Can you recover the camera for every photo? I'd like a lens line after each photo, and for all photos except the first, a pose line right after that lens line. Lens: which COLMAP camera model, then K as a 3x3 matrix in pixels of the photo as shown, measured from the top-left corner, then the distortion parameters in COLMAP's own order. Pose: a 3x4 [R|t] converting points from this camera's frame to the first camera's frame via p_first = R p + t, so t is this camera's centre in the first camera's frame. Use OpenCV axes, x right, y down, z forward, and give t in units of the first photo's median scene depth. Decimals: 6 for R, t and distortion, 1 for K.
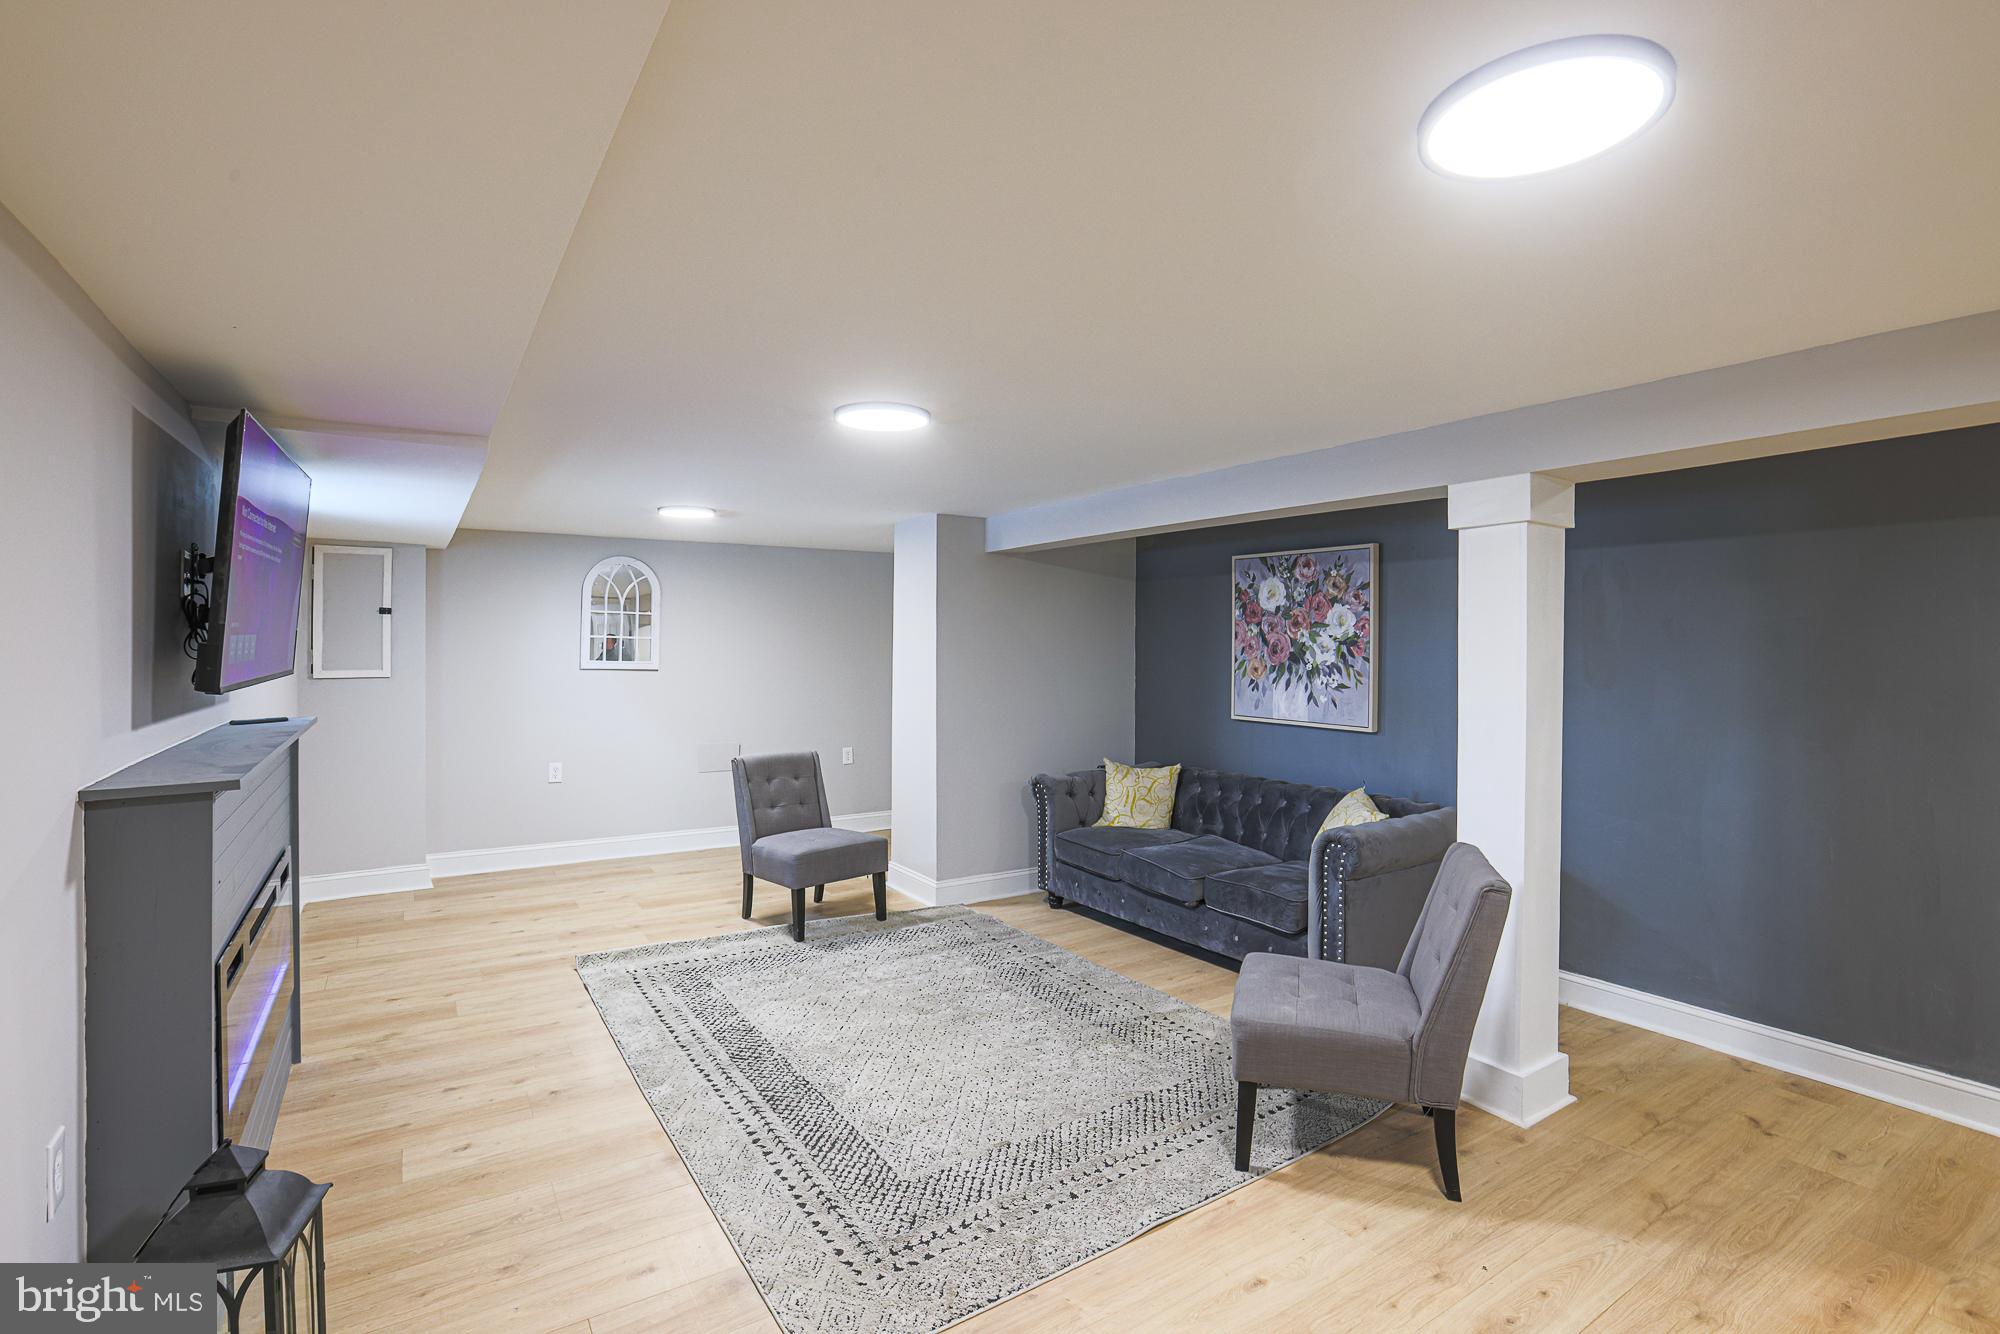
lens RADIAL K [[892.4, 0, 1000.0], [0, 892.4, 667.0], [0, 0, 1]] dist [-0.039734, 0.000447]
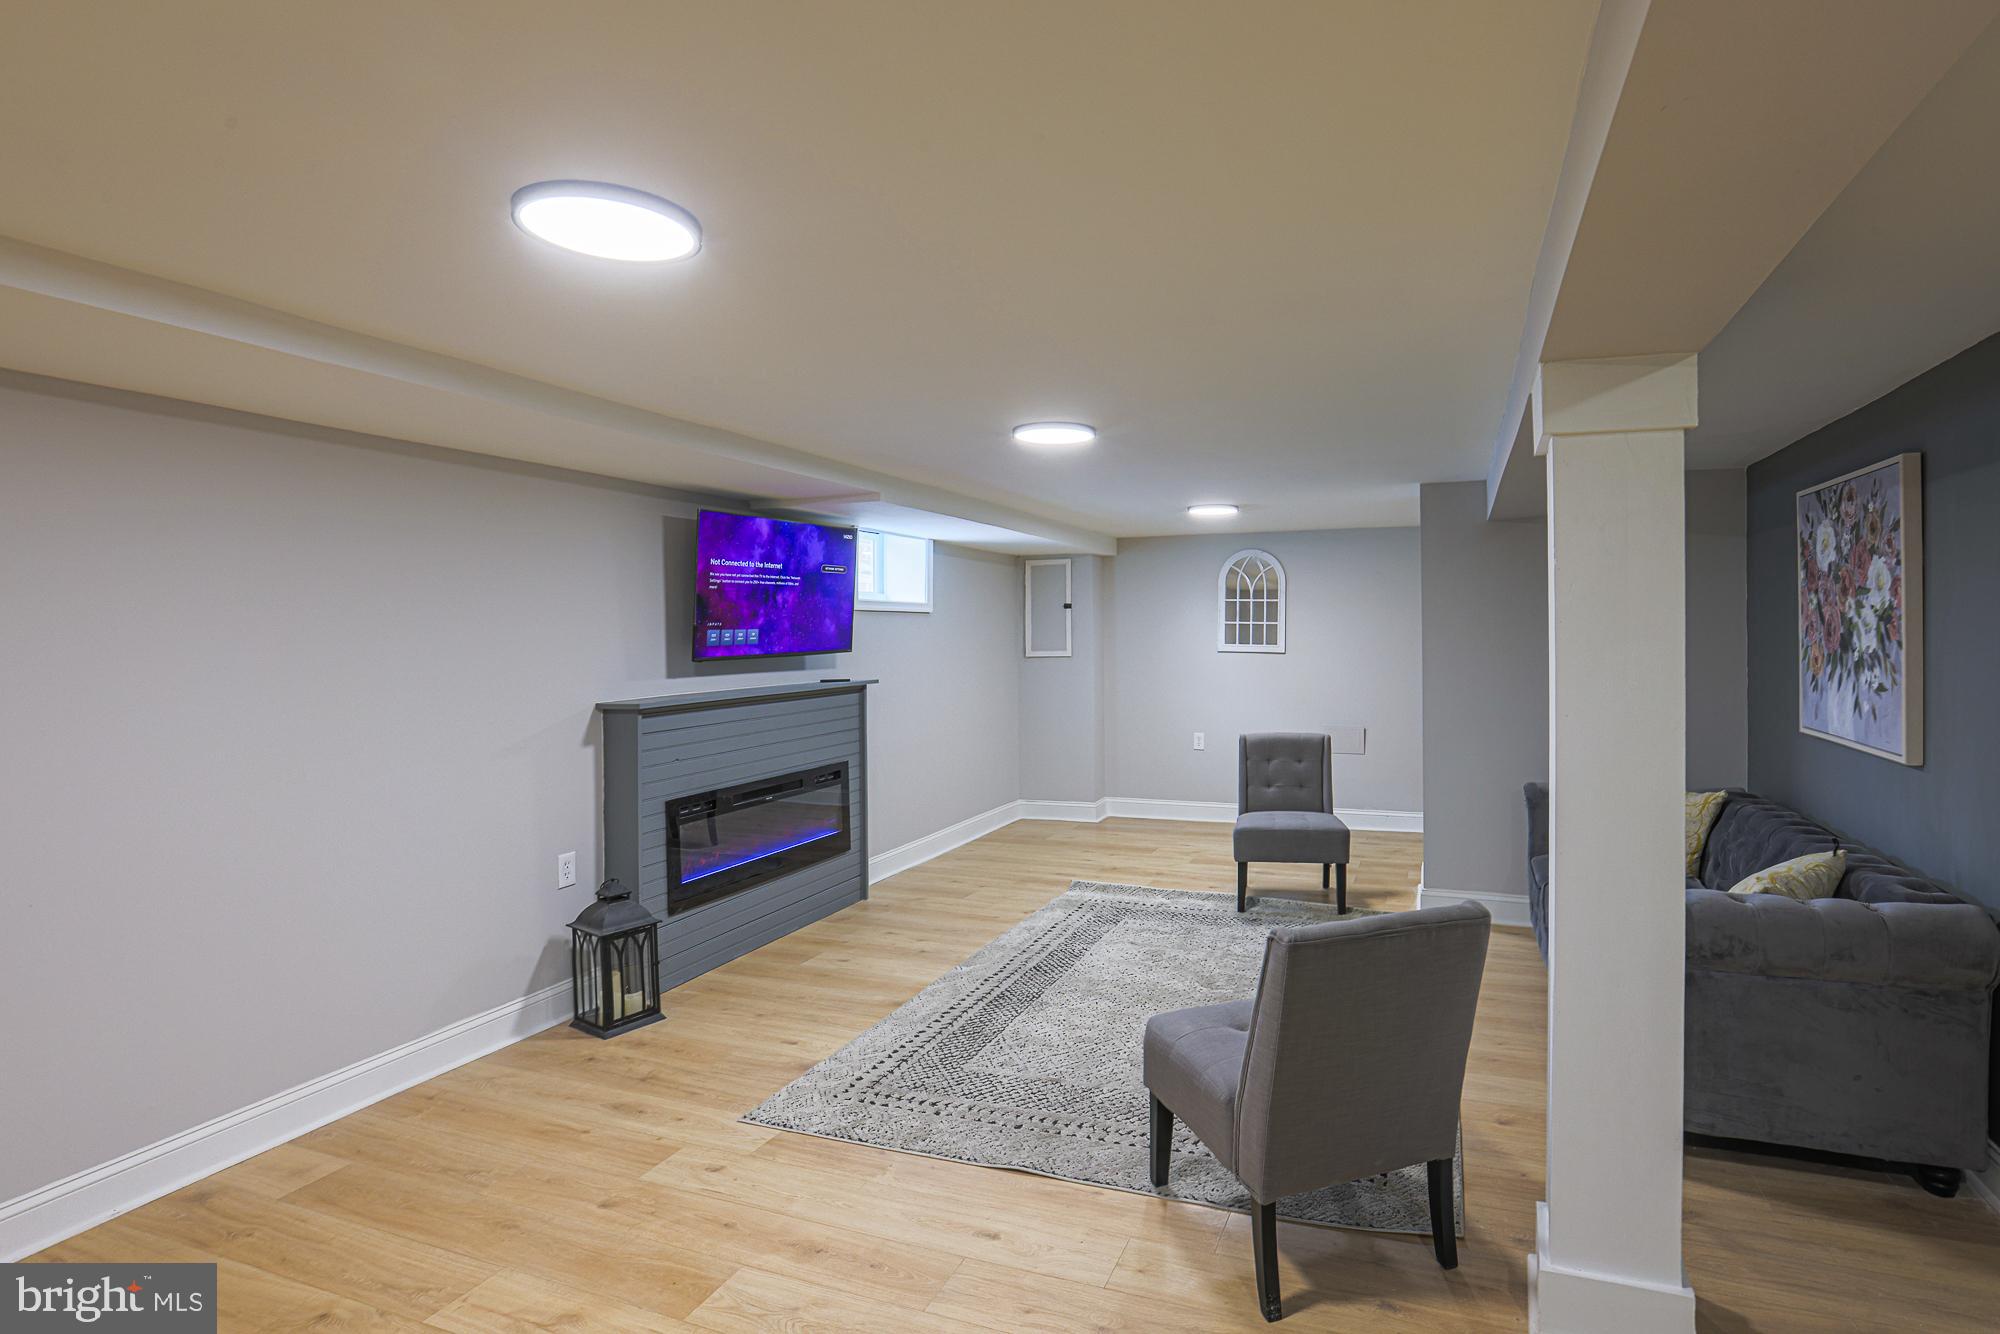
lens RADIAL K [[964.1, 0, 1124.8], [0, 964.1, 645.6], [0, 0, 1]] dist [-0.038323, 0.000613]
pose [[0.627865, 0.002679, -0.778318, 0.553410], [-0.007682, 0.999967, -0.002755, -0.002114], [0.778285, 0.007709, 0.627864, 0.173340]]
